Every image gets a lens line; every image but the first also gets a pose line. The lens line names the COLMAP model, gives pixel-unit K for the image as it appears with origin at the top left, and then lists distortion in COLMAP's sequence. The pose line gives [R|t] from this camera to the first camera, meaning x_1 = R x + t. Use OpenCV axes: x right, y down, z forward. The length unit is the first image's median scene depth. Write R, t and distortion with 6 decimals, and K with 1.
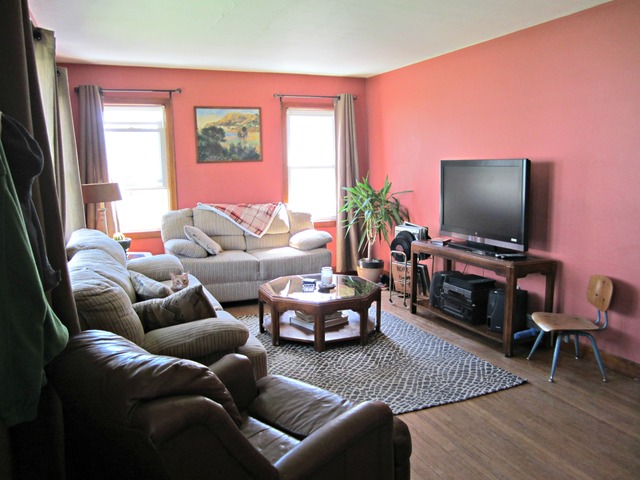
lens RADIAL K [[534.2, 0, 320.0], [0, 534.2, 240.0], [0, 0, 1]] dist [-0.014119, 0.001857]
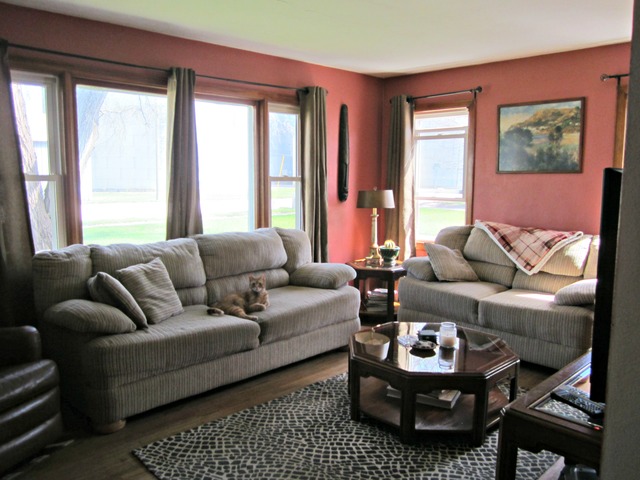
lens RADIAL K [[534.2, 0, 320.0], [0, 534.2, 240.0], [0, 0, 1]] dist [-0.014119, 0.001857]
pose [[0.374411, 0.133773, -0.917563, 0.449775], [-0.146470, 0.985648, 0.083932, -0.070716], [0.915622, 0.102971, 0.388631, 0.434318]]
